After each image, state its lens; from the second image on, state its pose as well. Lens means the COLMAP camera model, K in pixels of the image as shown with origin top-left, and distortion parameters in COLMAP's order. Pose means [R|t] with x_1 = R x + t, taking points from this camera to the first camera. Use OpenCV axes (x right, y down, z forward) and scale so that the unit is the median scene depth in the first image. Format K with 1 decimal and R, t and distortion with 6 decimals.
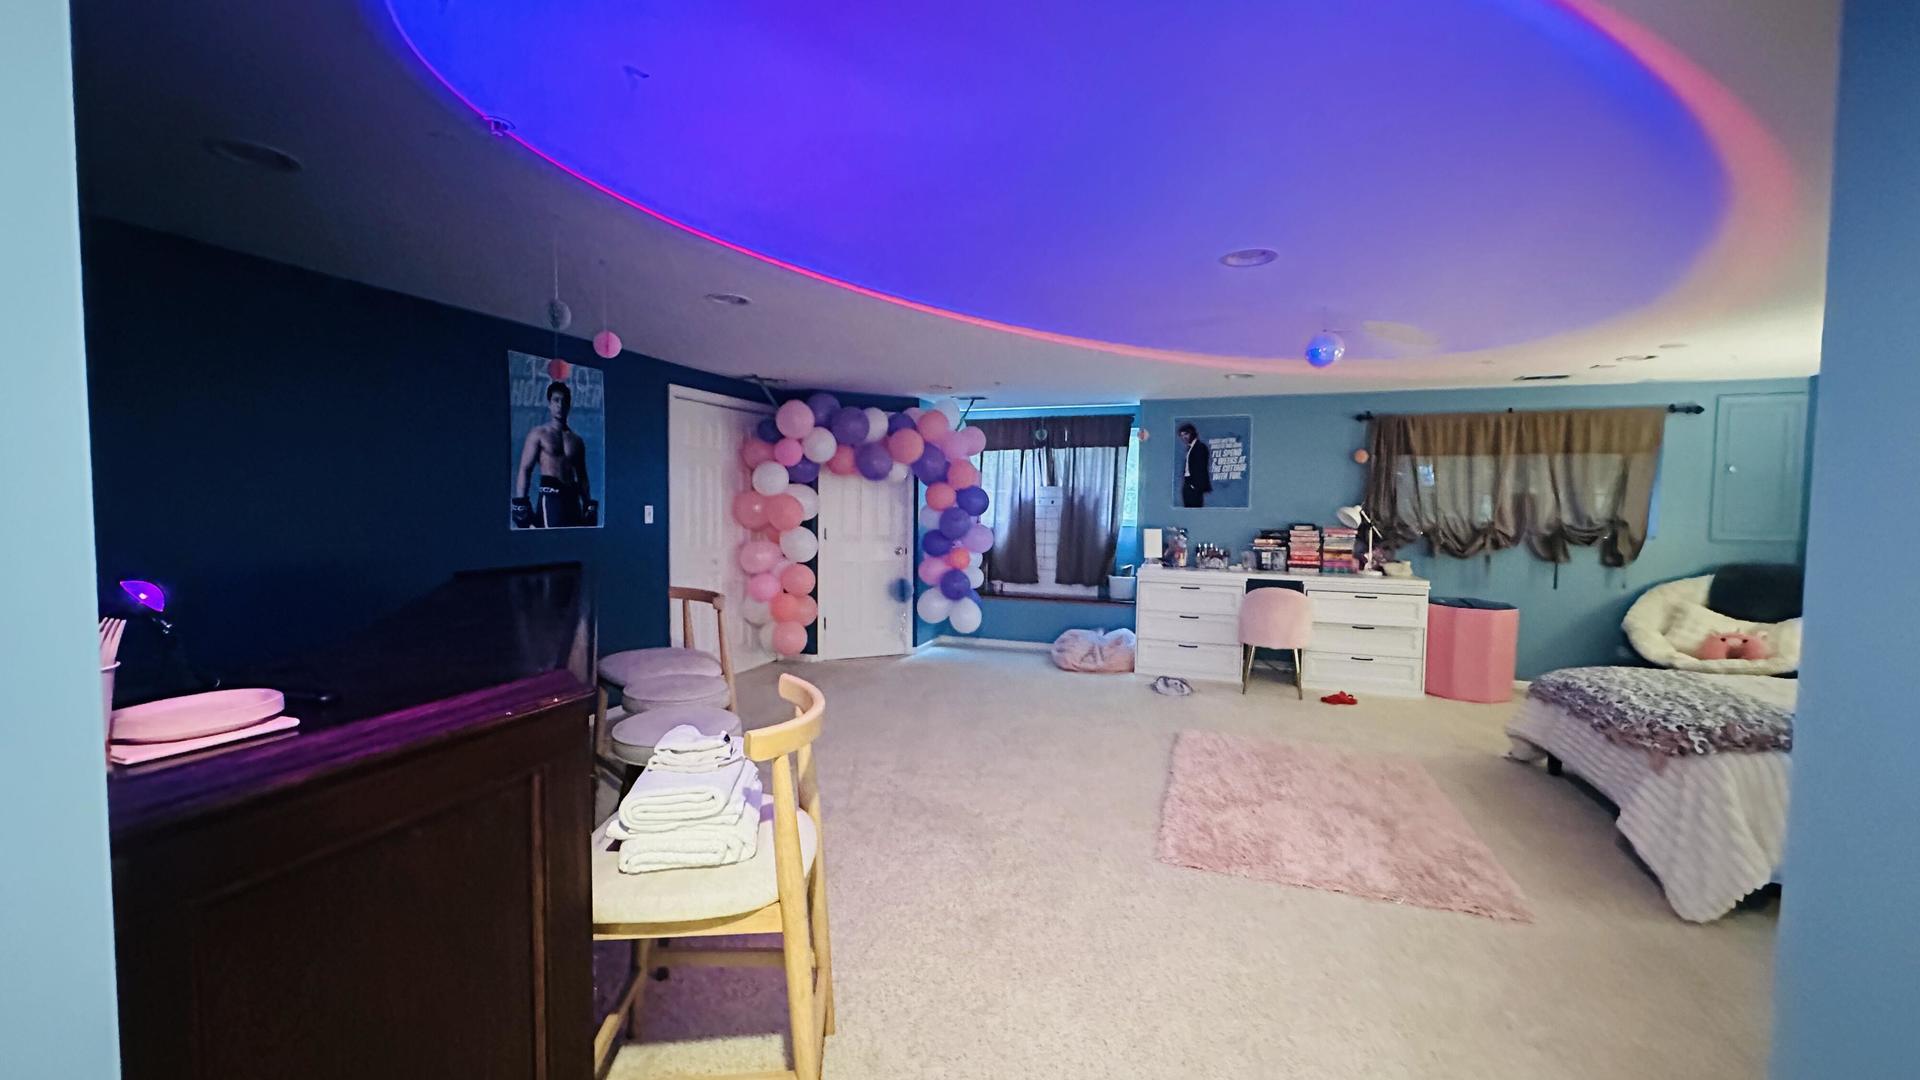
lens RADIAL K [[770.1, 0, 960.0], [0, 770.1, 540.0], [0, 0, 1]] dist [-0.001153, -0.000012]
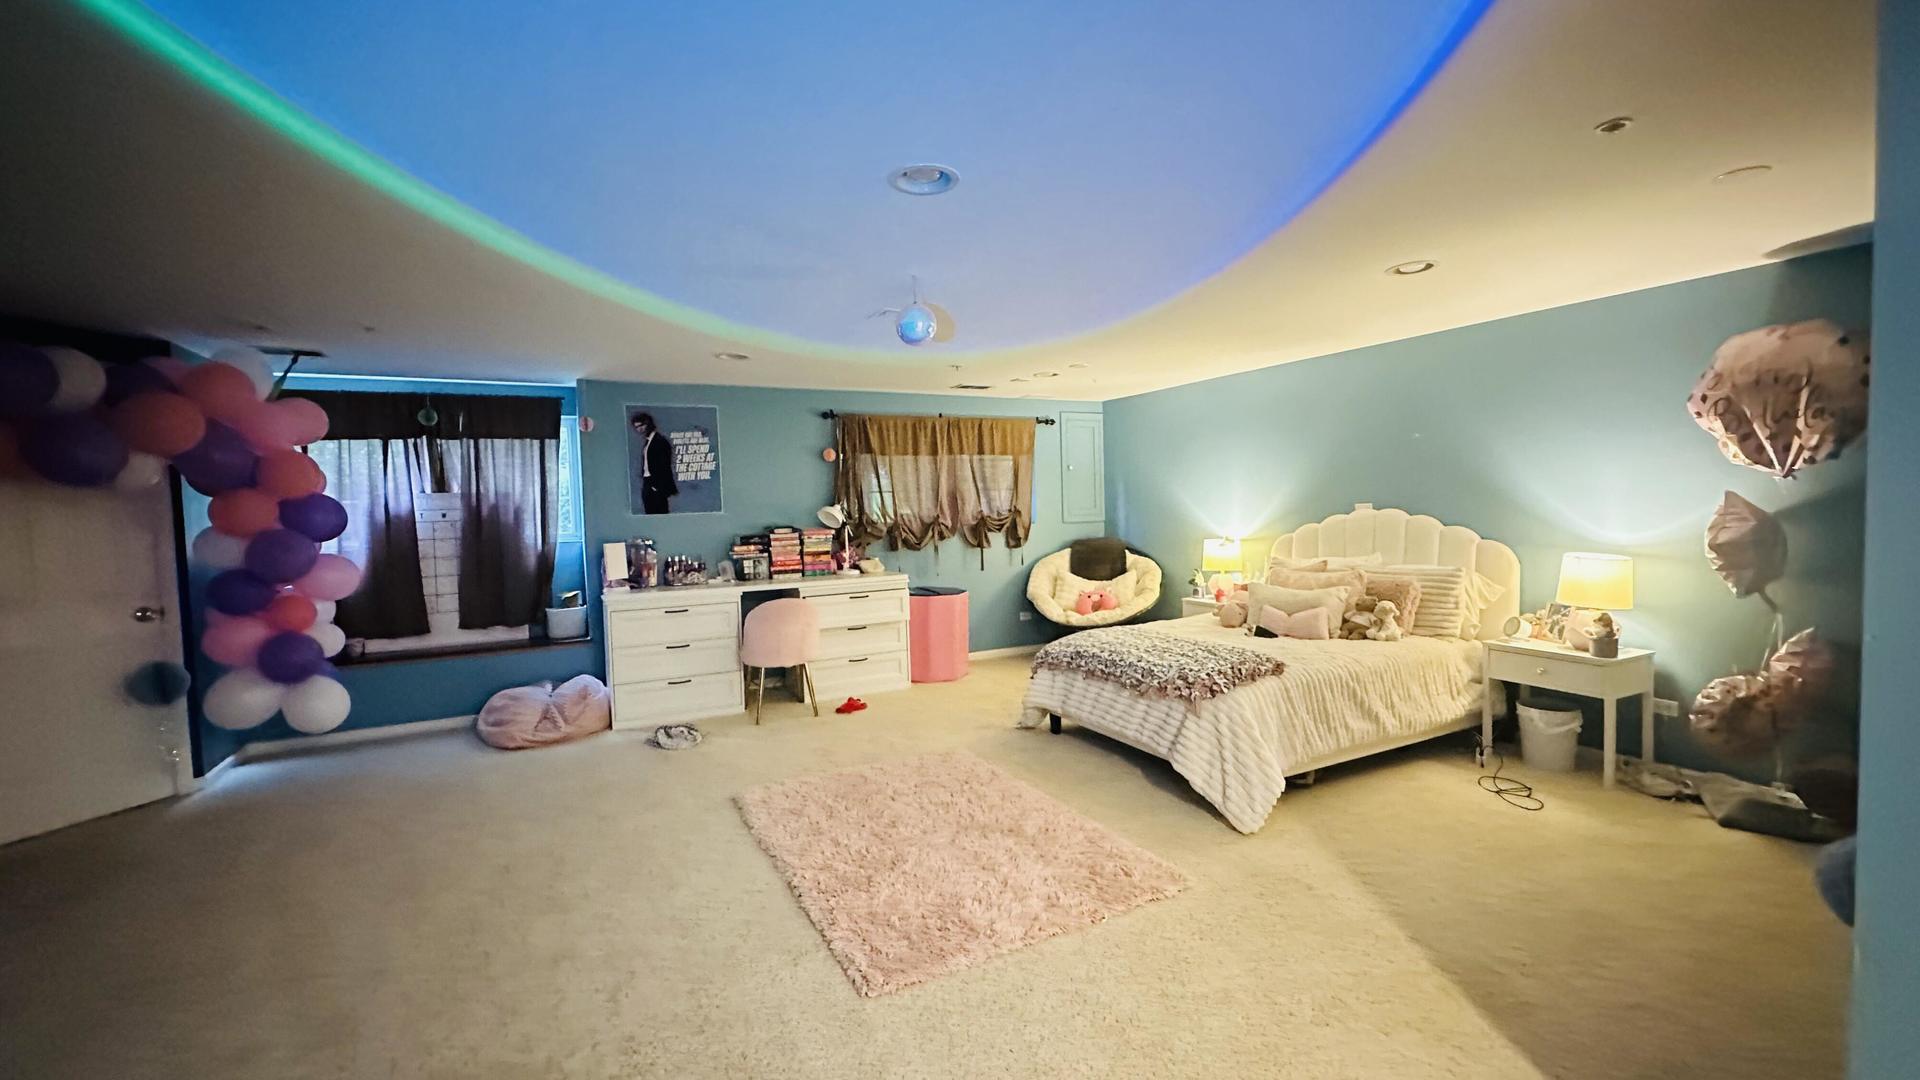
lens RADIAL K [[770.1, 0, 960.0], [0, 770.1, 540.0], [0, 0, 1]] dist [-0.001153, -0.000012]
pose [[0.679508, -0.064970, 0.730786, -0.090127], [0.072066, 0.997165, 0.021643, -0.009391], [-0.730120, 0.037958, 0.682264, 0.210464]]
